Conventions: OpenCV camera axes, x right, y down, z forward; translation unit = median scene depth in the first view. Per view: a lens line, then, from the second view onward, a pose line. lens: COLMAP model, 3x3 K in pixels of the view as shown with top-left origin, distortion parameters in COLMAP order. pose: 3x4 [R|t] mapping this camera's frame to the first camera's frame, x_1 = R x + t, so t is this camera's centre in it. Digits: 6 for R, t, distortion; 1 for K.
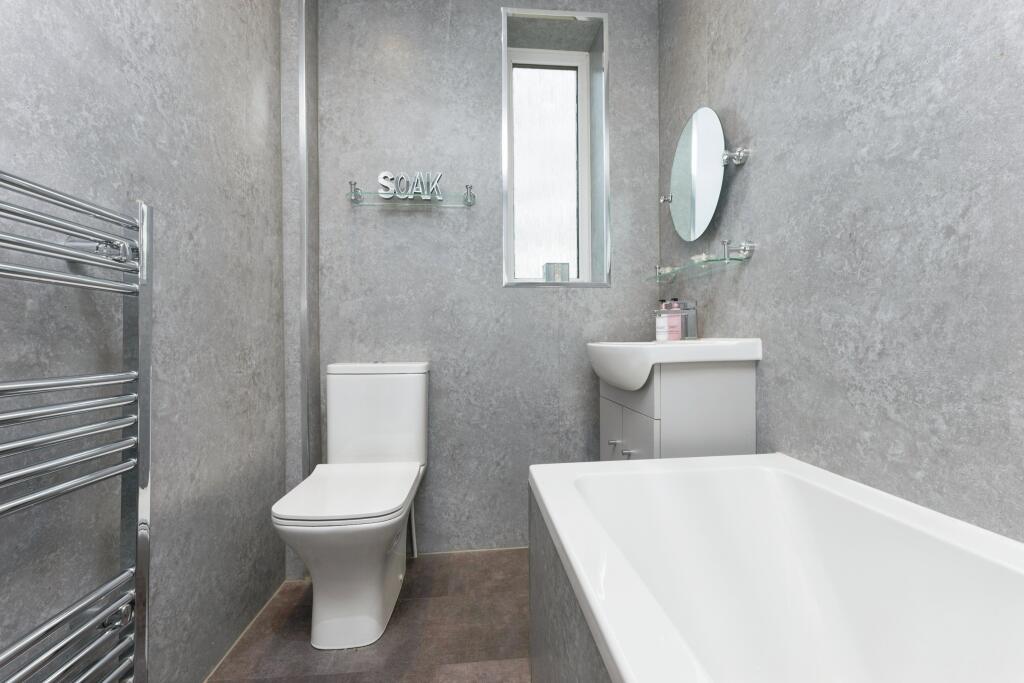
lens RADIAL K [[417.2, 0, 506.3], [0, 417.2, 358.7], [0, 0, 1]] dist [-0.000491, -0.000259]
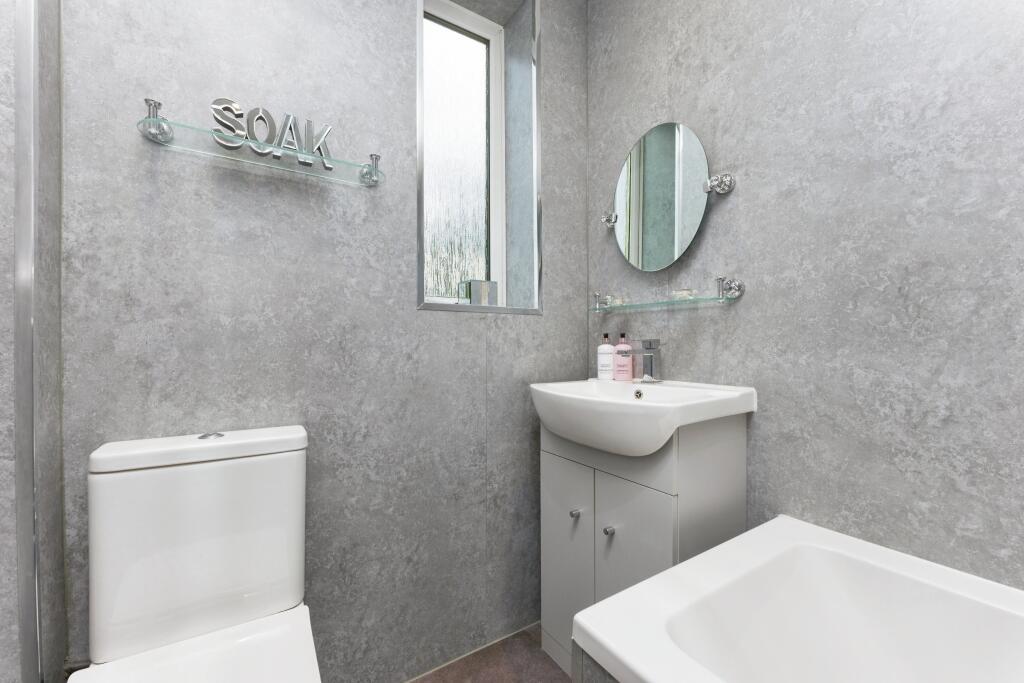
lens RADIAL K [[417.2, 0, 506.3], [0, 417.2, 358.7], [0, 0, 1]] dist [-0.000491, -0.000259]
pose [[0.888443, -0.009762, 0.458882, -0.294961], [0.017607, 0.999763, -0.012820, -0.113426], [-0.458648, 0.019469, 0.888404, 0.453020]]
